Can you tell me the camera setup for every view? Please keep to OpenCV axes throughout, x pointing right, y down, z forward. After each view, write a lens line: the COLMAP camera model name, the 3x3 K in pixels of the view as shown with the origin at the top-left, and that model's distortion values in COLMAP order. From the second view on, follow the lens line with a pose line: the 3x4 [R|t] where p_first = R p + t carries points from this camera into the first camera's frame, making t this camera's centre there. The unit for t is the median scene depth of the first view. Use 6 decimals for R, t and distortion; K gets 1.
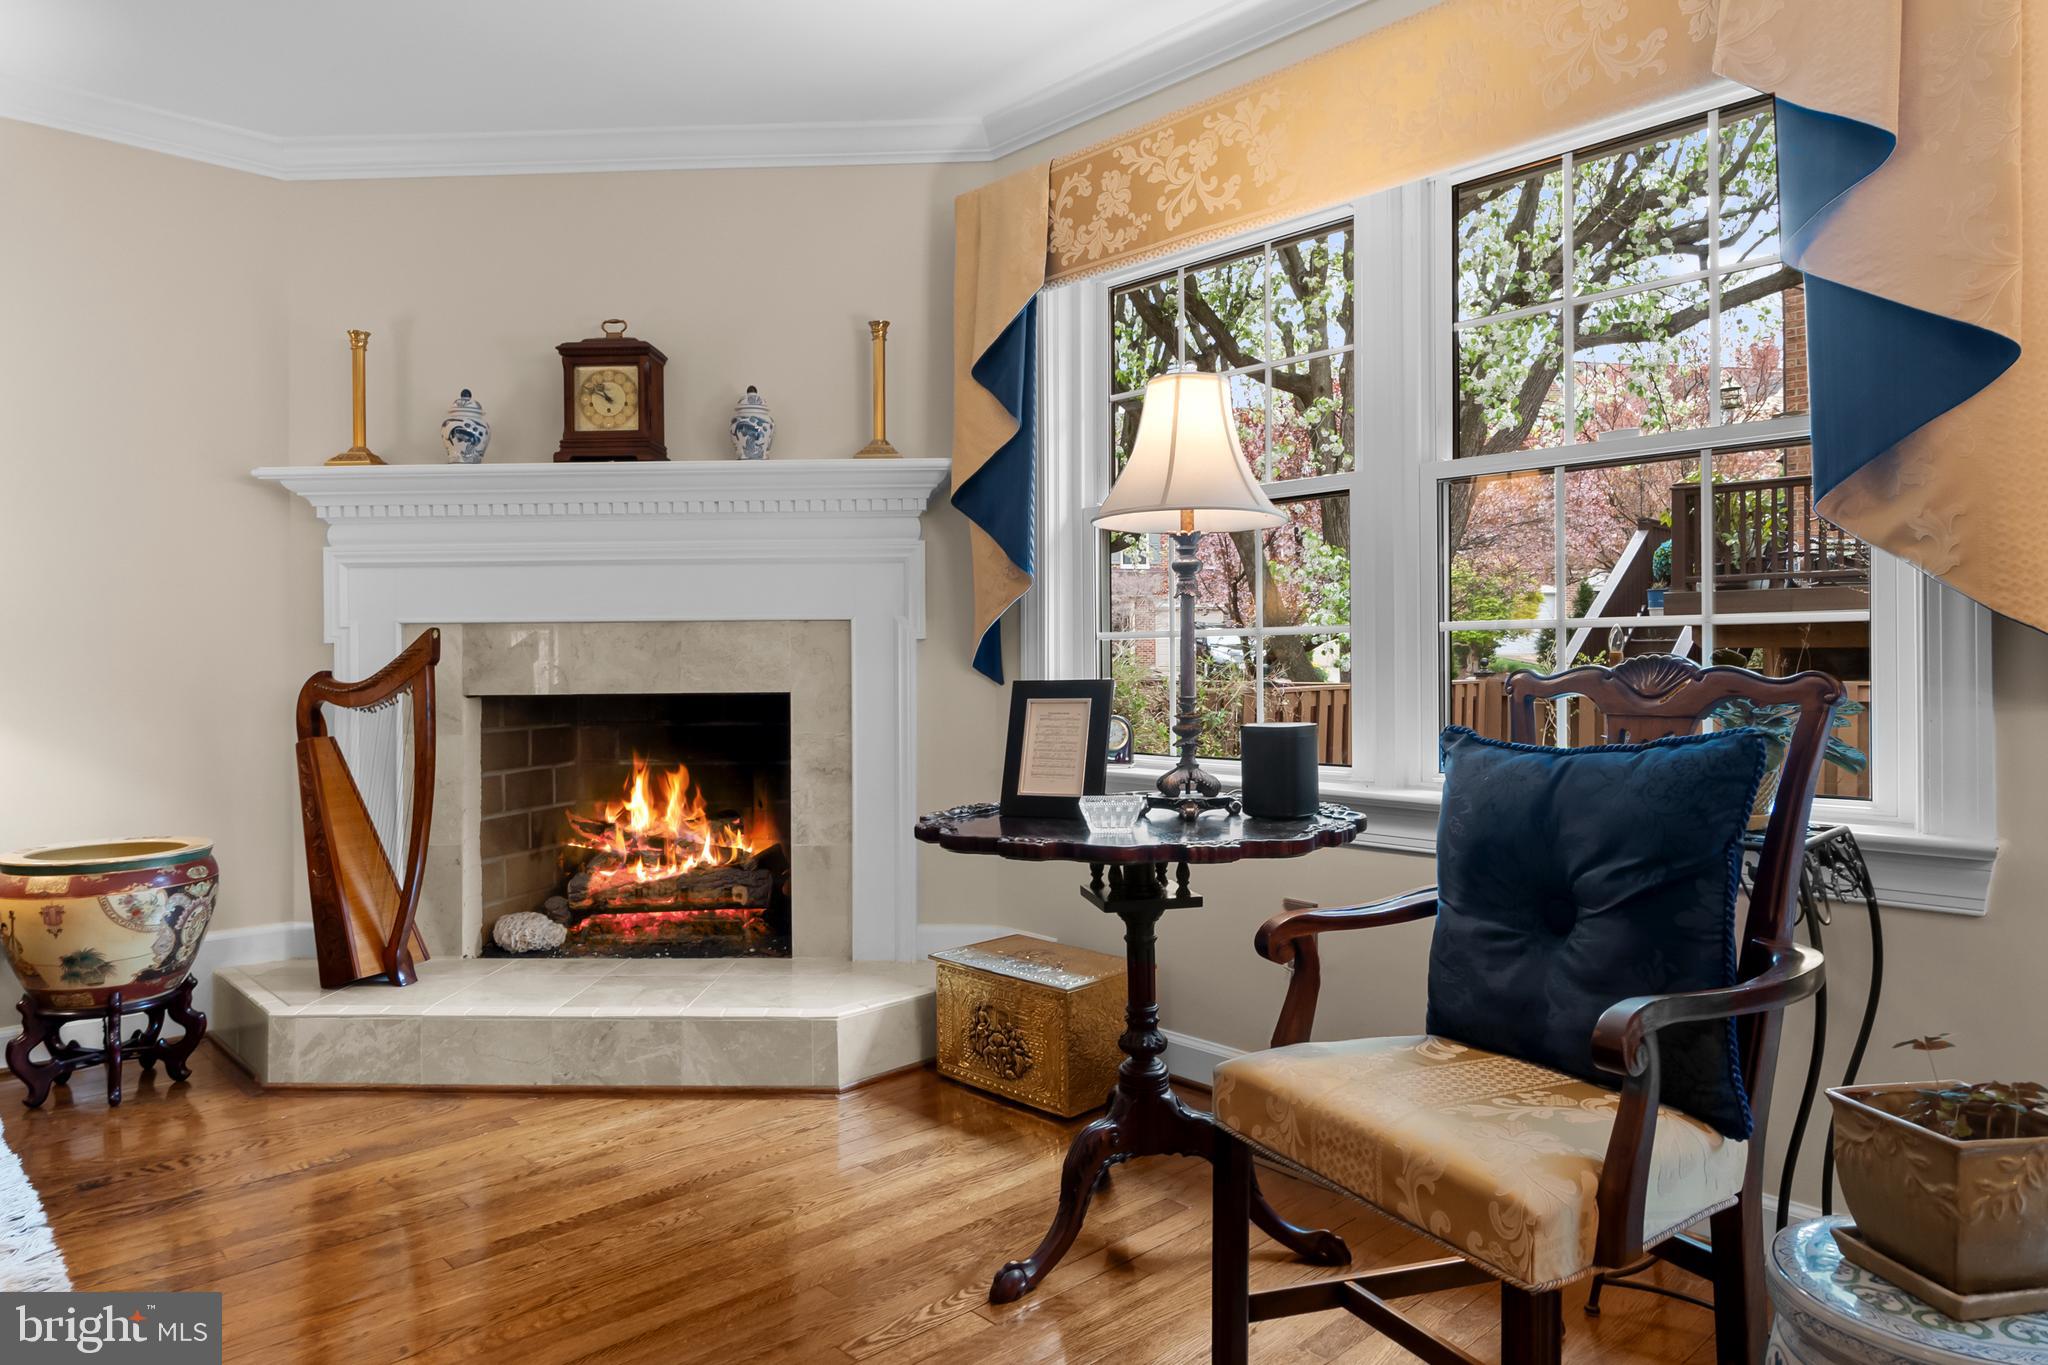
lens RADIAL K [[1293.3, 0, 1028.1], [0, 1293.3, 605.7], [0, 0, 1]] dist [-0.069626, -0.001998]
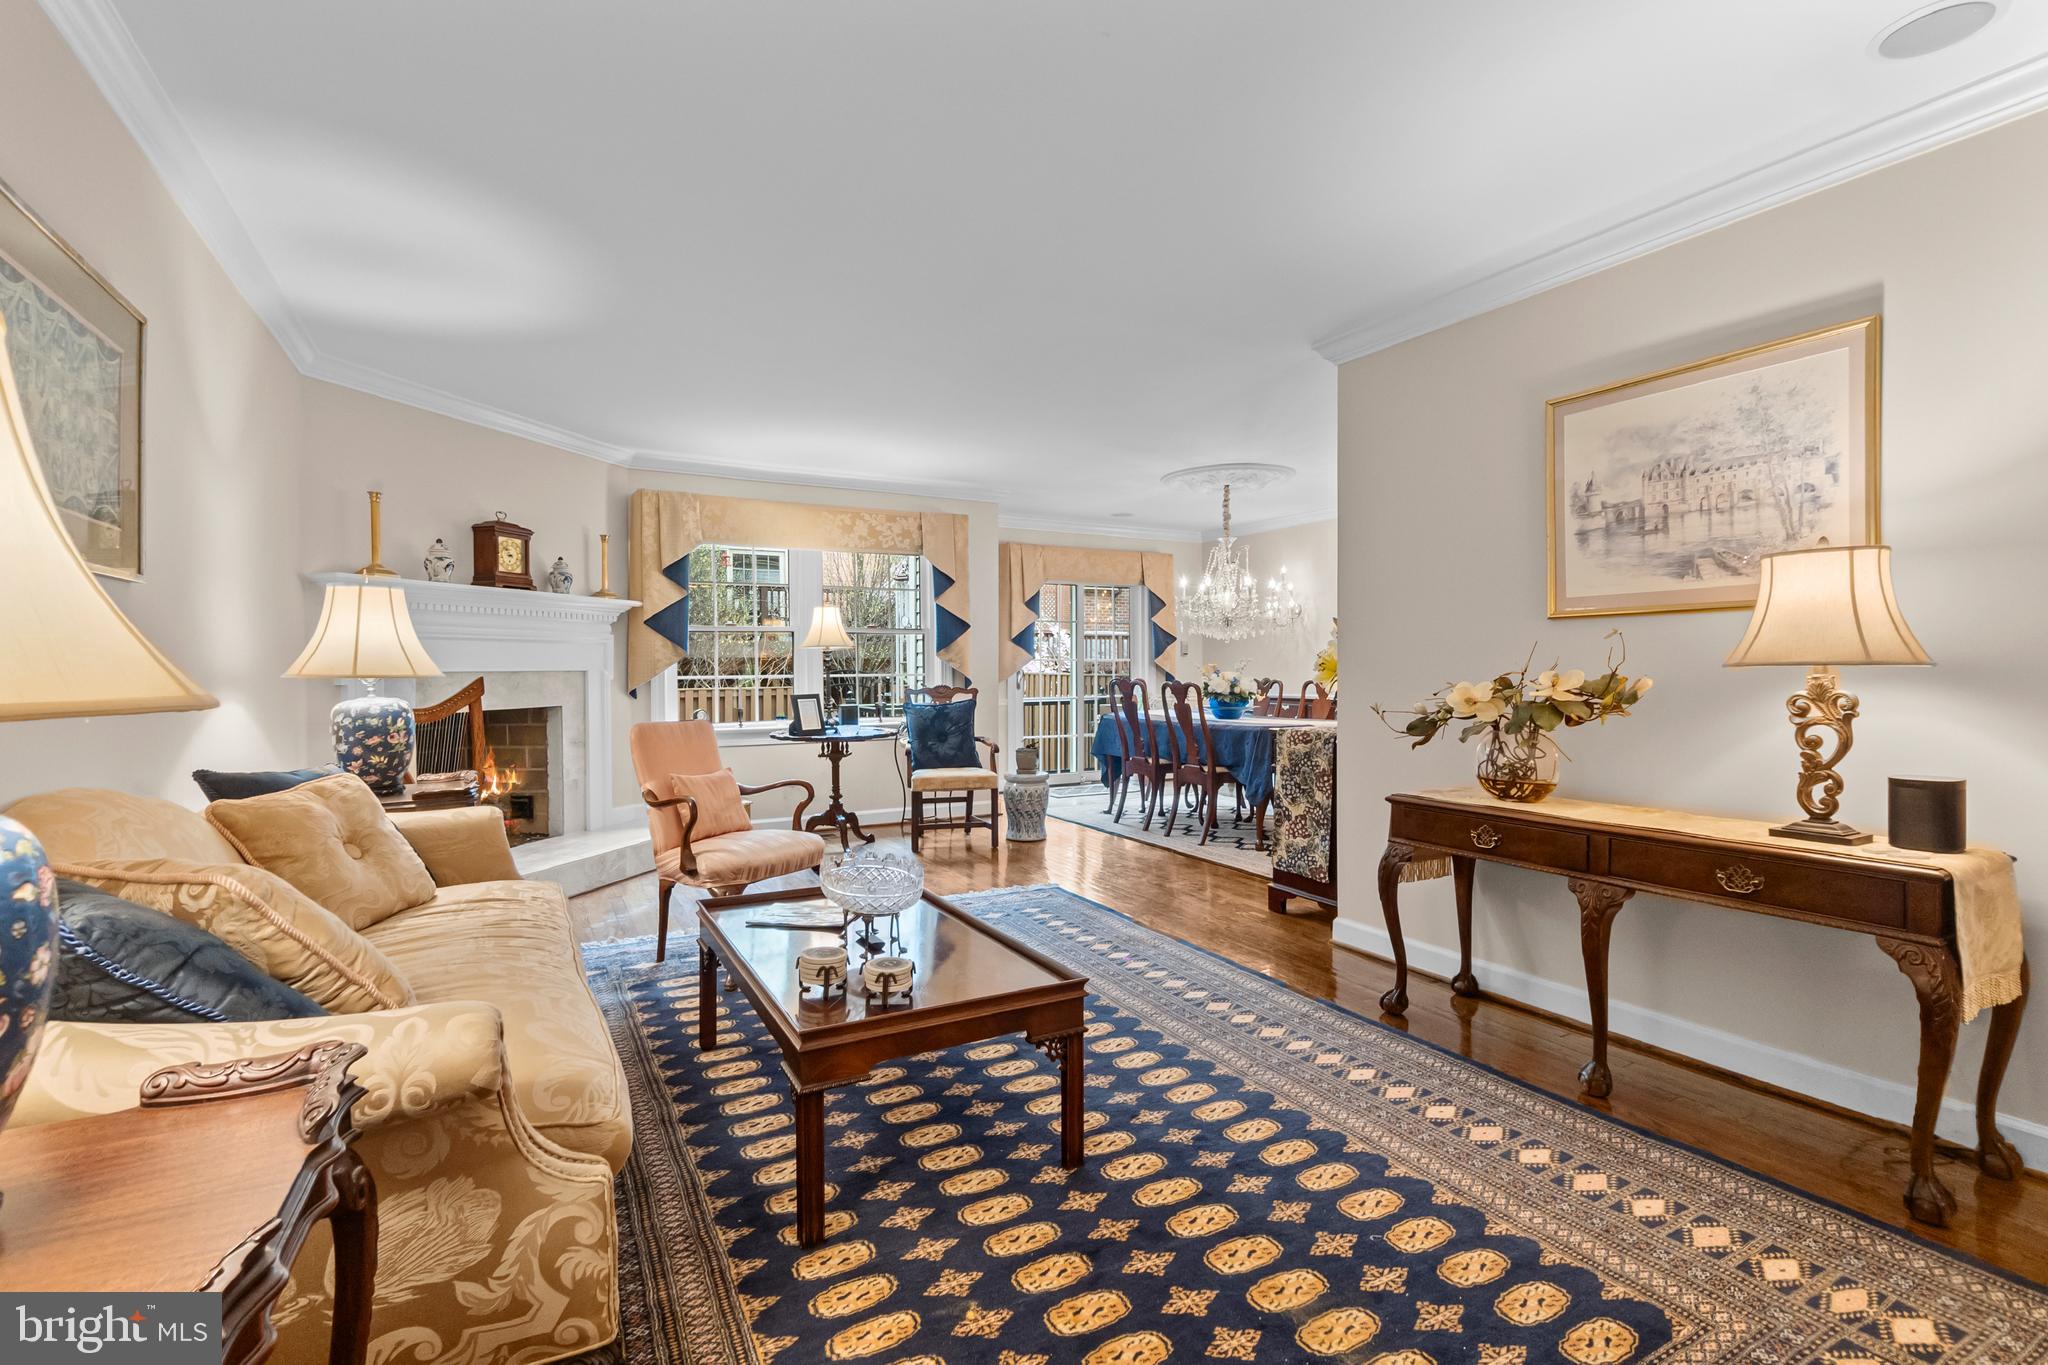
lens RADIAL K [[914.8, 0, 1024.0], [0, 914.8, 682.5], [0, 0, 1]] dist [0.002385, 0.000305]
pose [[0.245588, -0.008250, 0.969339, -1.681301], [-0.046390, 0.998718, 0.020253, -0.040576], [-0.968264, -0.049941, 0.244890, -0.099718]]
